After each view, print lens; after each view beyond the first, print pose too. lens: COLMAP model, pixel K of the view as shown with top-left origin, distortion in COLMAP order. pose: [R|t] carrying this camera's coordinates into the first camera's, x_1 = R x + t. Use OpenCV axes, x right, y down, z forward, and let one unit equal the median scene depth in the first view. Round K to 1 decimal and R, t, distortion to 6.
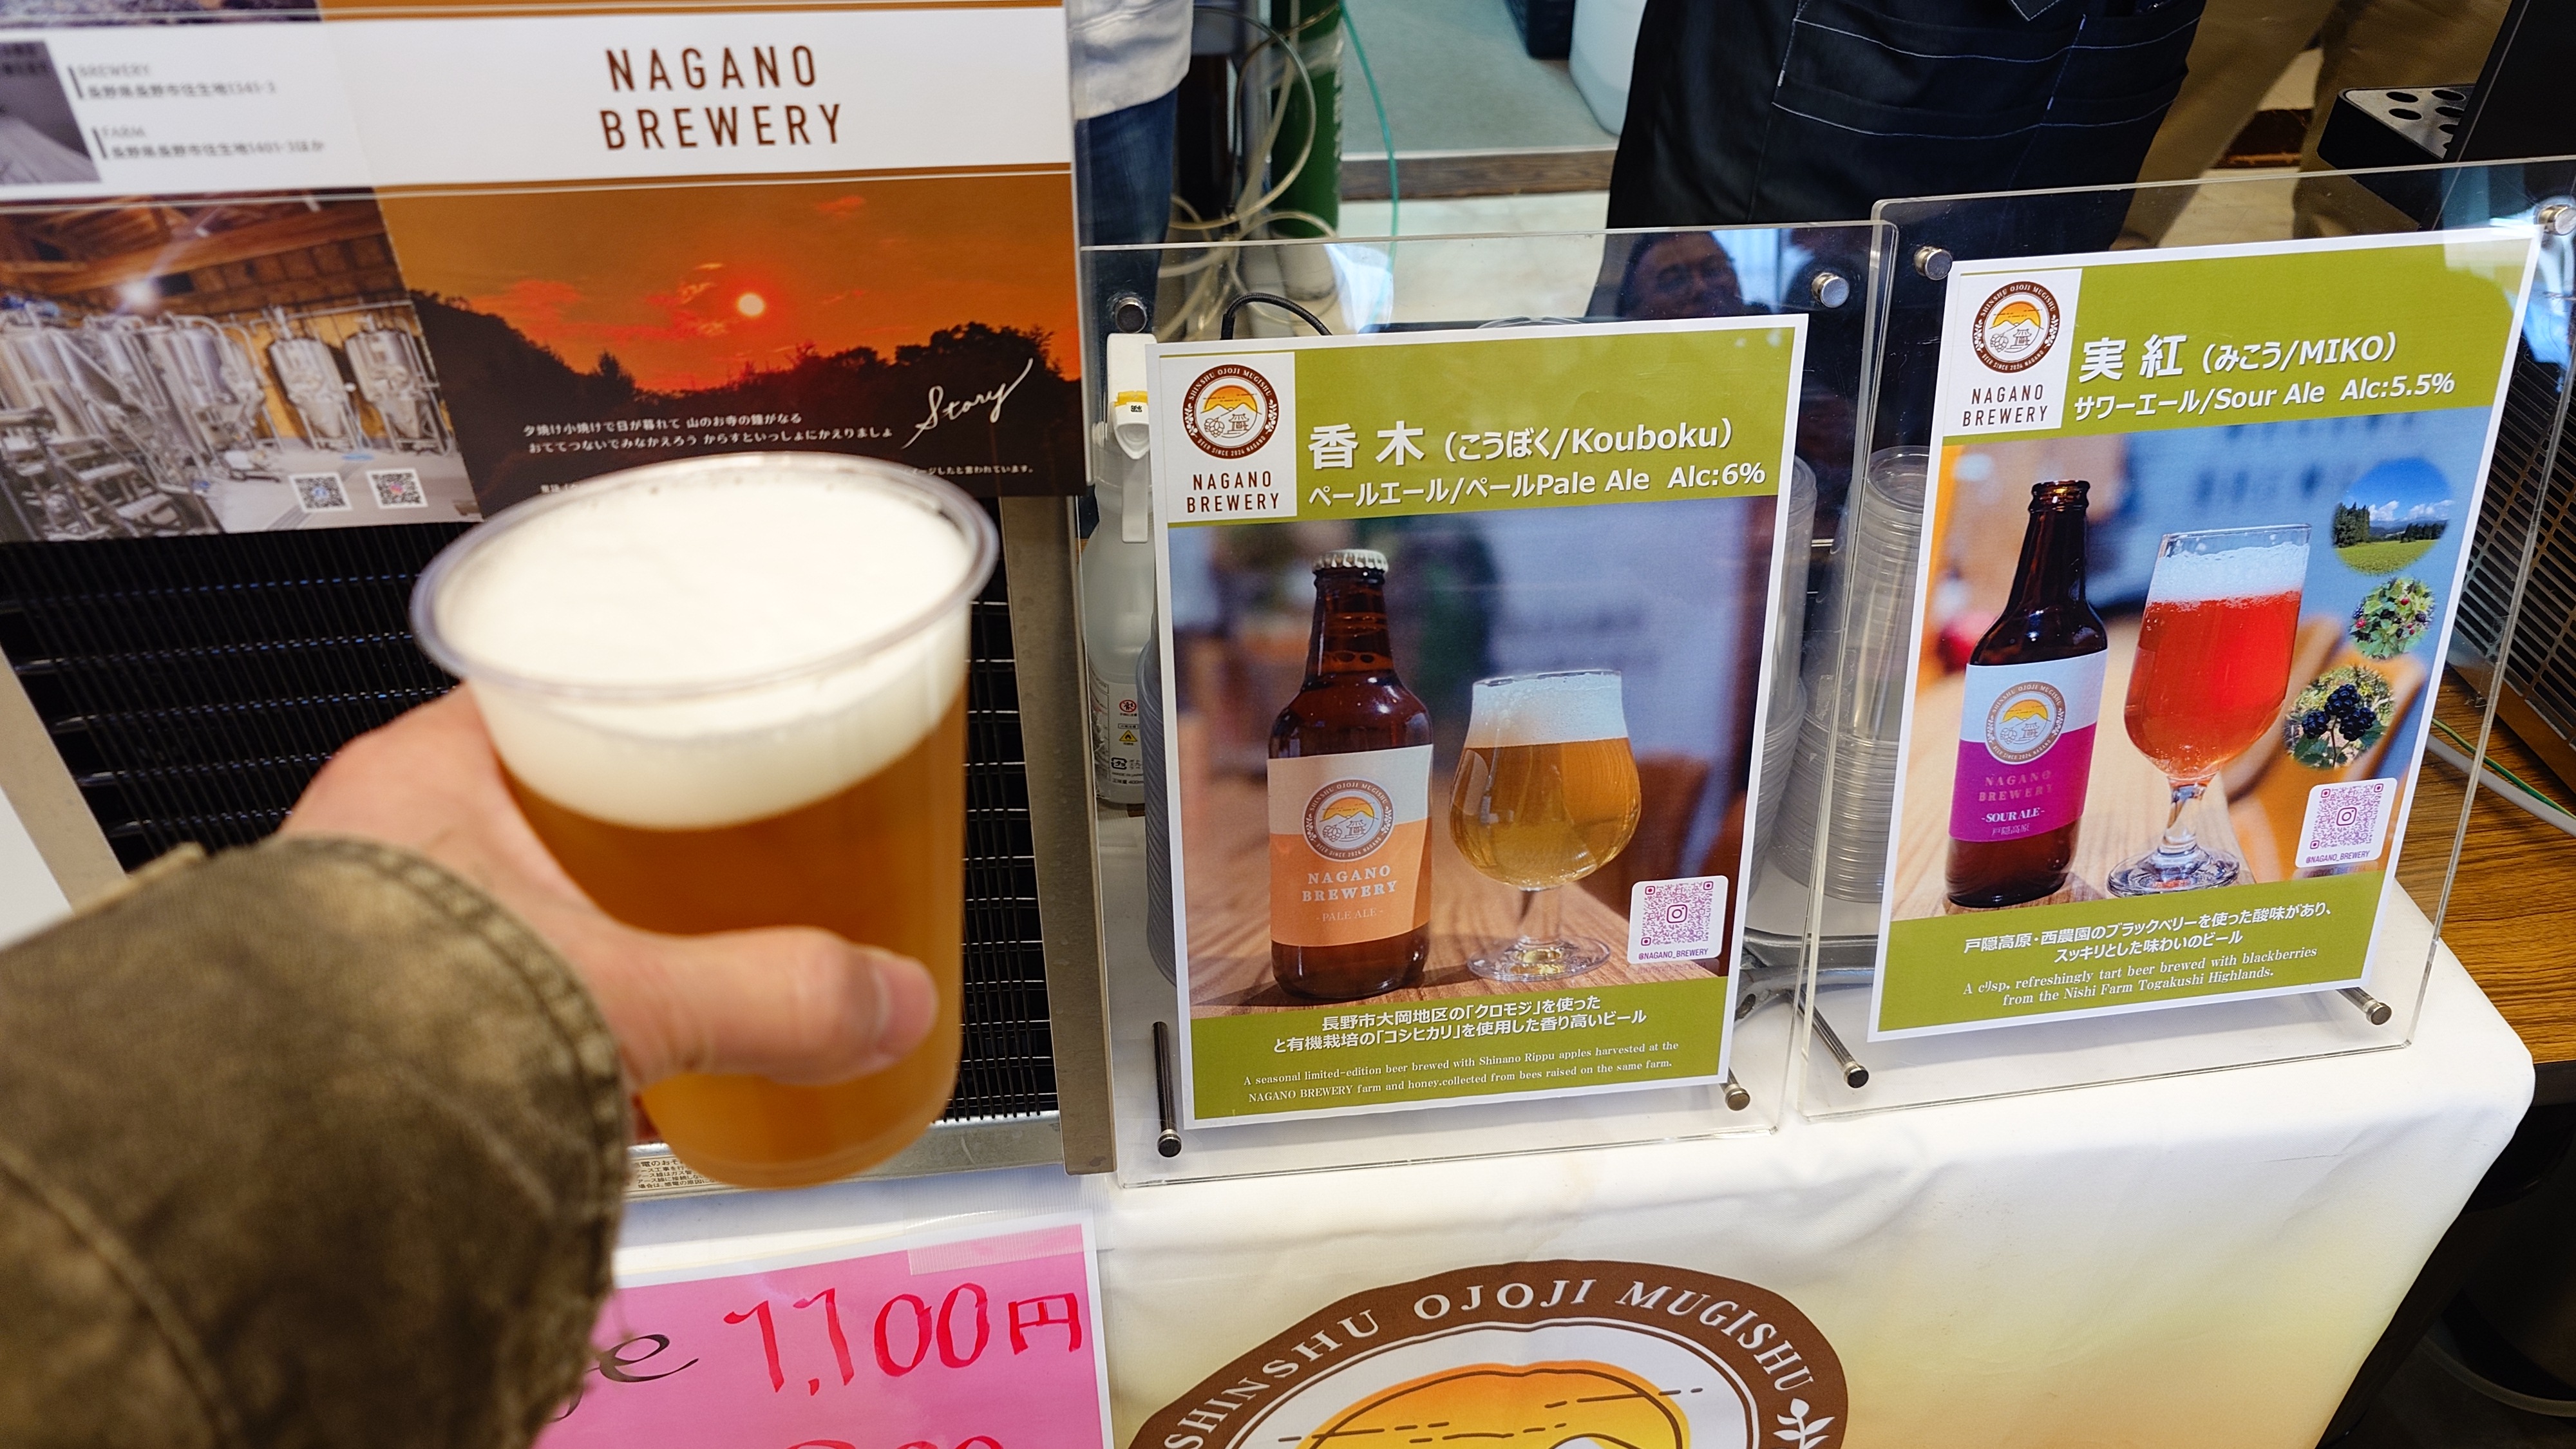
lens RADIAL K [[1822.3, 0, 1285.3], [0, 1822.3, 731.6], [0, 0, 1]] dist [0.003846, -0.001135]
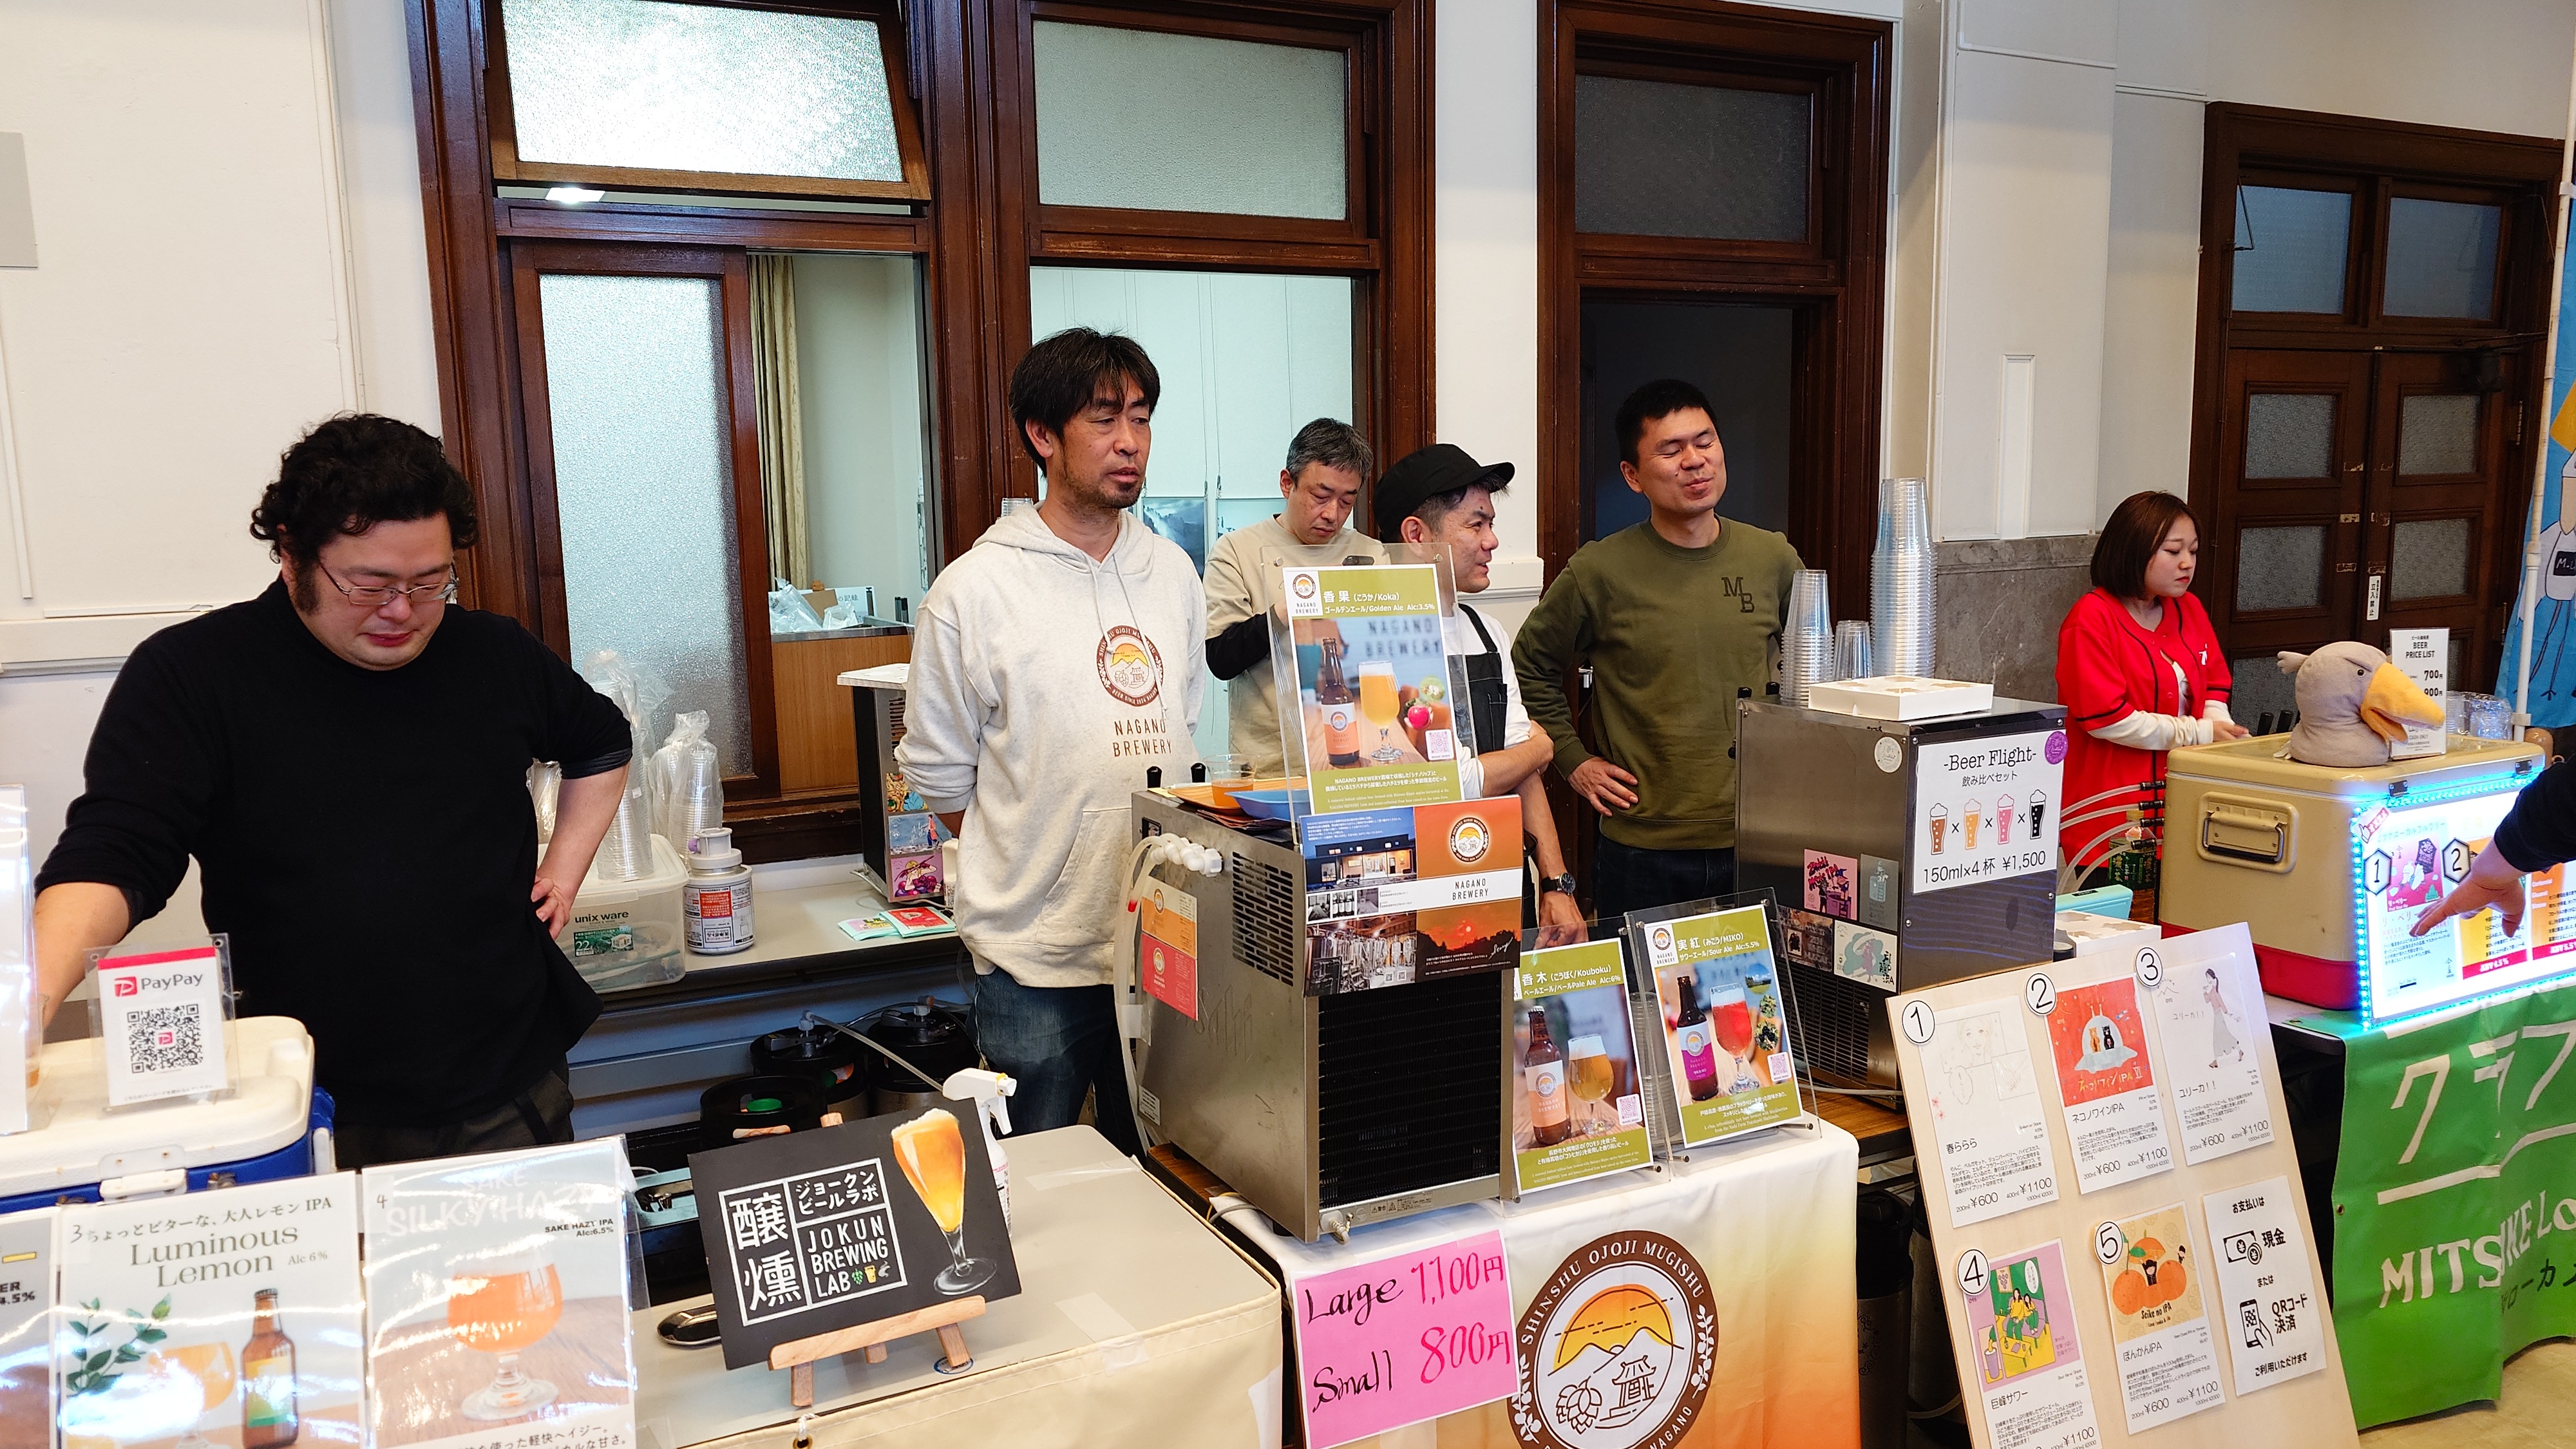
lens RADIAL K [[1822.3, 0, 1285.7], [0, 1822.3, 726.4], [0, 0, 1]] dist [0.003846, -0.001135]
pose [[0.937914, -0.069711, 0.339790, -1.610384], [0.242227, 0.832805, -0.497757, 1.117746], [-0.248279, 0.549160, 0.797985, -2.132201]]
